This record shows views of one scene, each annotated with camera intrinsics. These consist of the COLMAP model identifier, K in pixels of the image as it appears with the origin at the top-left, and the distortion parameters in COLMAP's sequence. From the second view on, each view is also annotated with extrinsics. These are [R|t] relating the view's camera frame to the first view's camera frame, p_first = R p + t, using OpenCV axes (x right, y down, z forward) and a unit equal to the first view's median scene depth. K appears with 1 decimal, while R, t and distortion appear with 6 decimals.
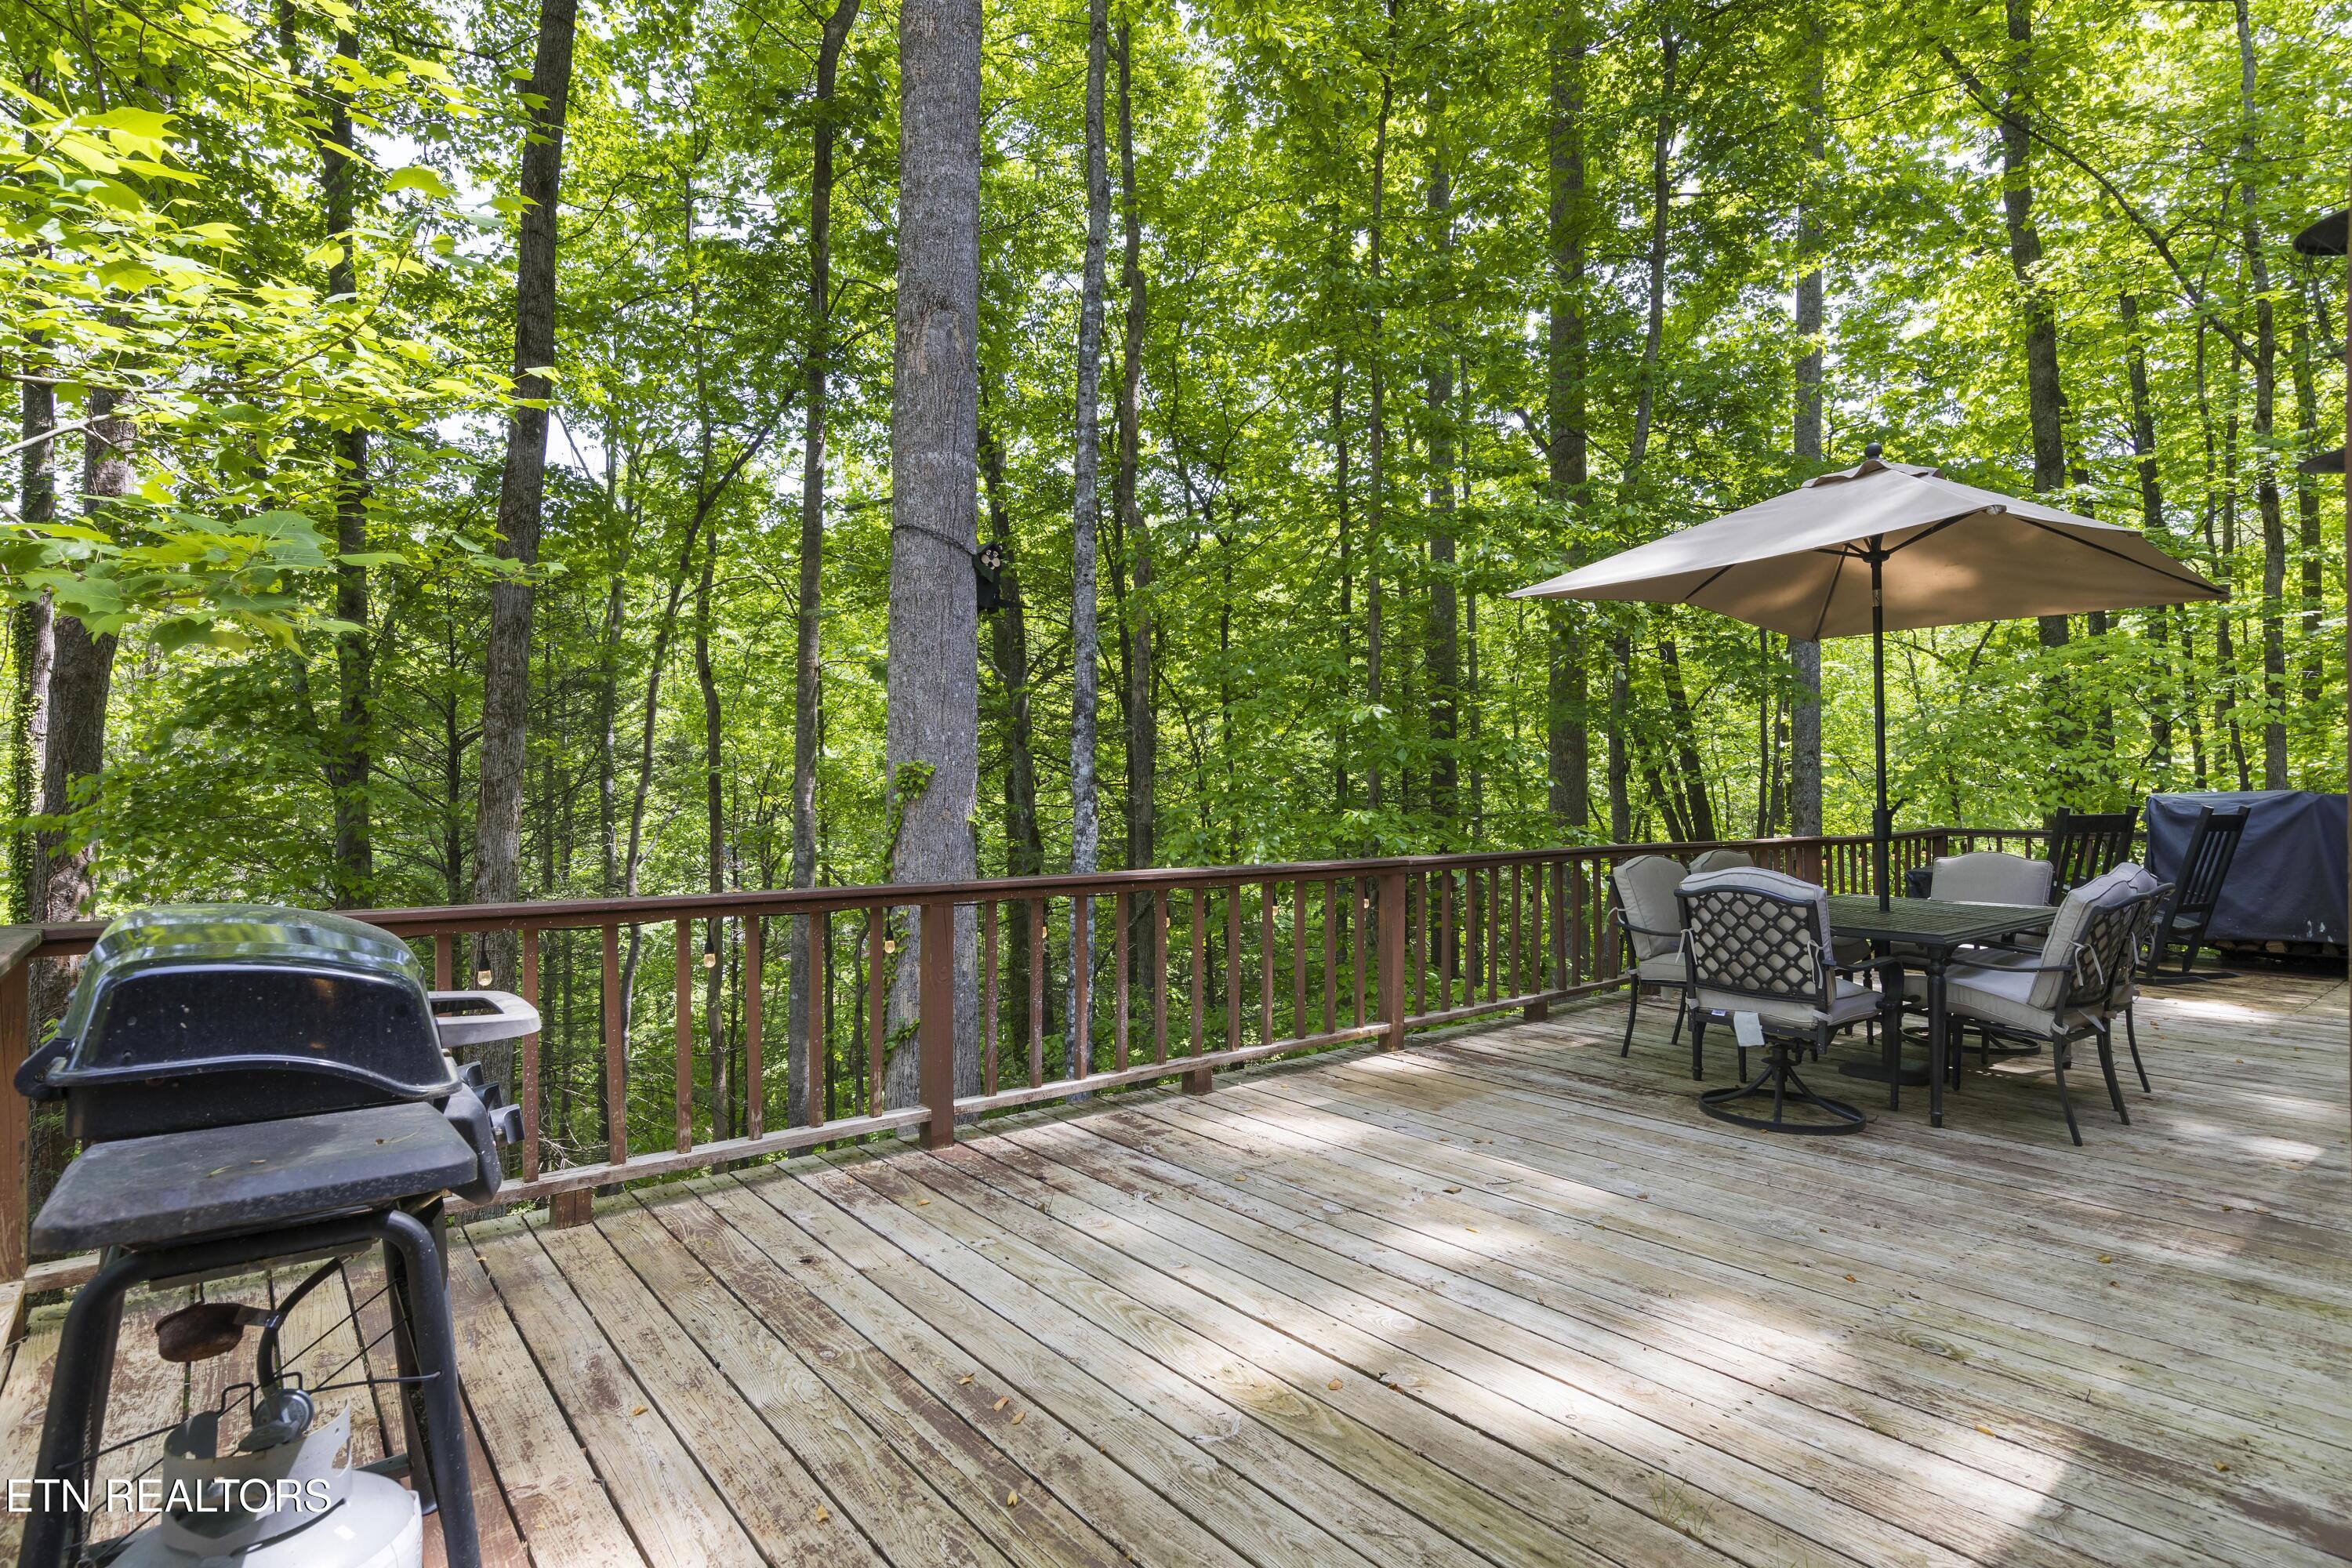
lens RADIAL K [[1194.2, 0, 1169.6], [0, 1194.2, 790.9], [0, 0, 1]] dist [0.000139, 0.000047]
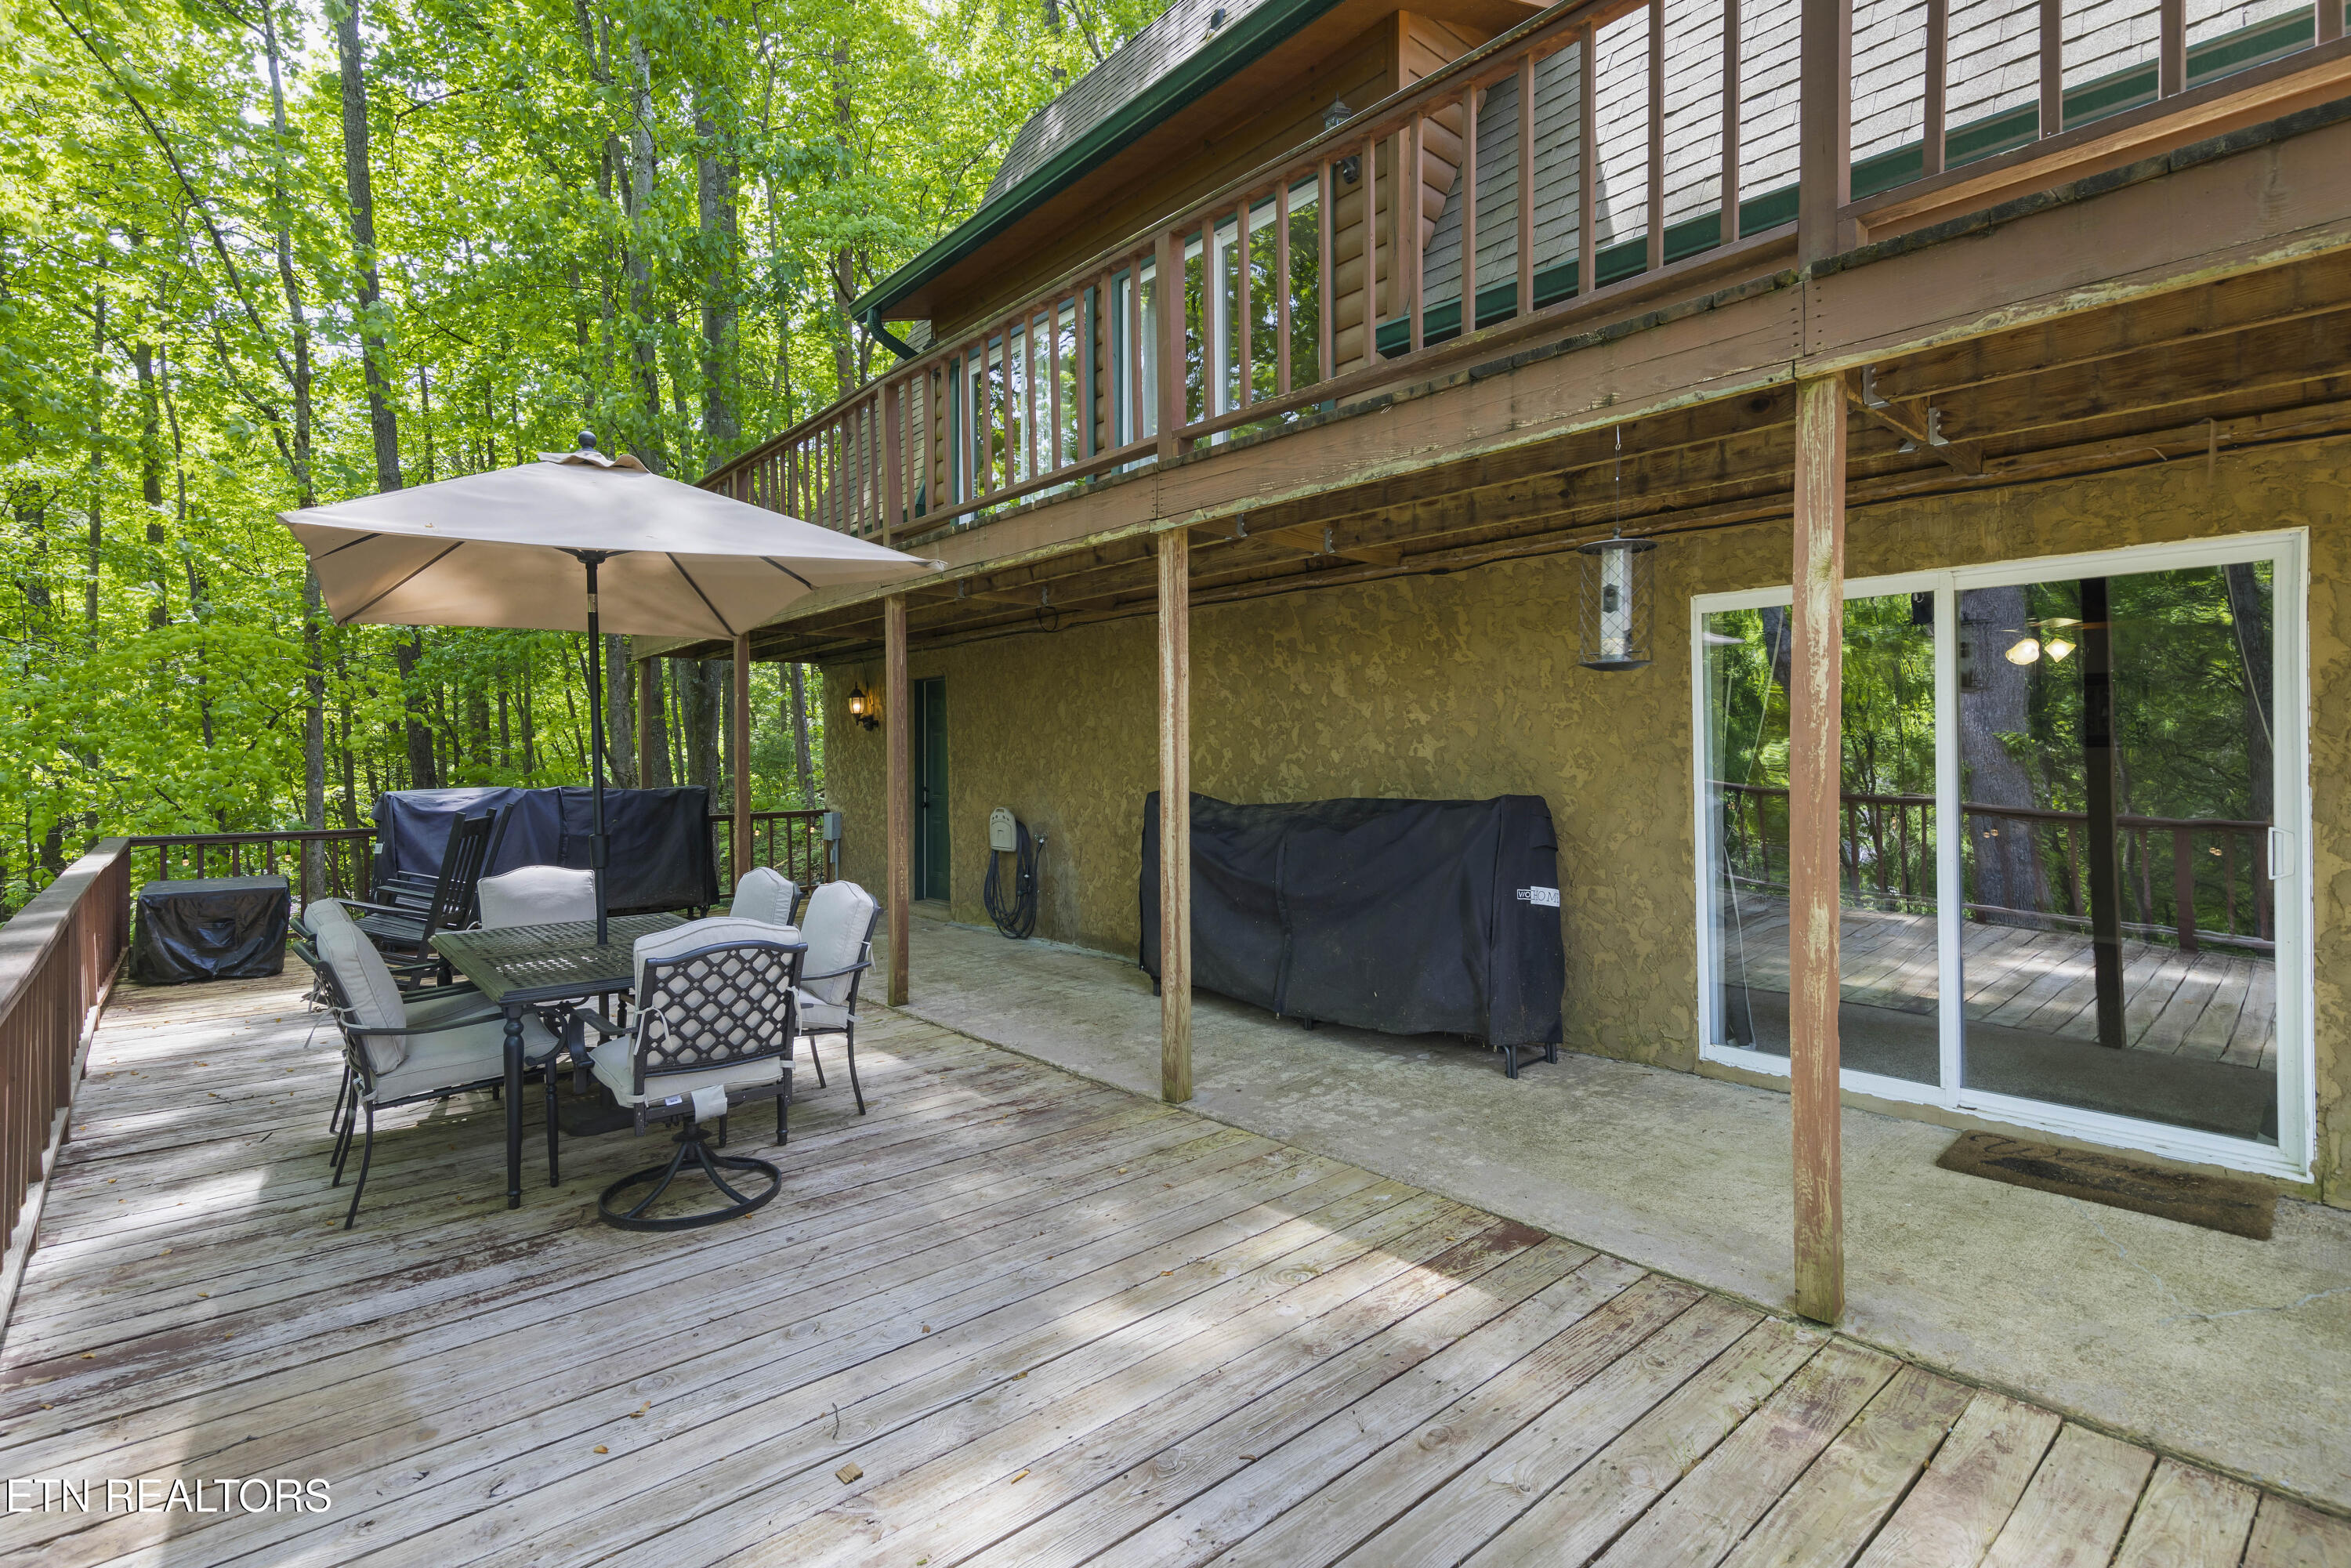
lens RADIAL K [[1072.7, 0, 1169.9], [0, 1072.7, 769.8], [0, 0, 1]] dist [0.008820, -0.001658]
pose [[-0.013969, -0.001707, 0.999901, -0.300091], [0.005177, 0.999985, 0.001780, -0.043635], [-0.999889, 0.005201, -0.013960, 0.703649]]
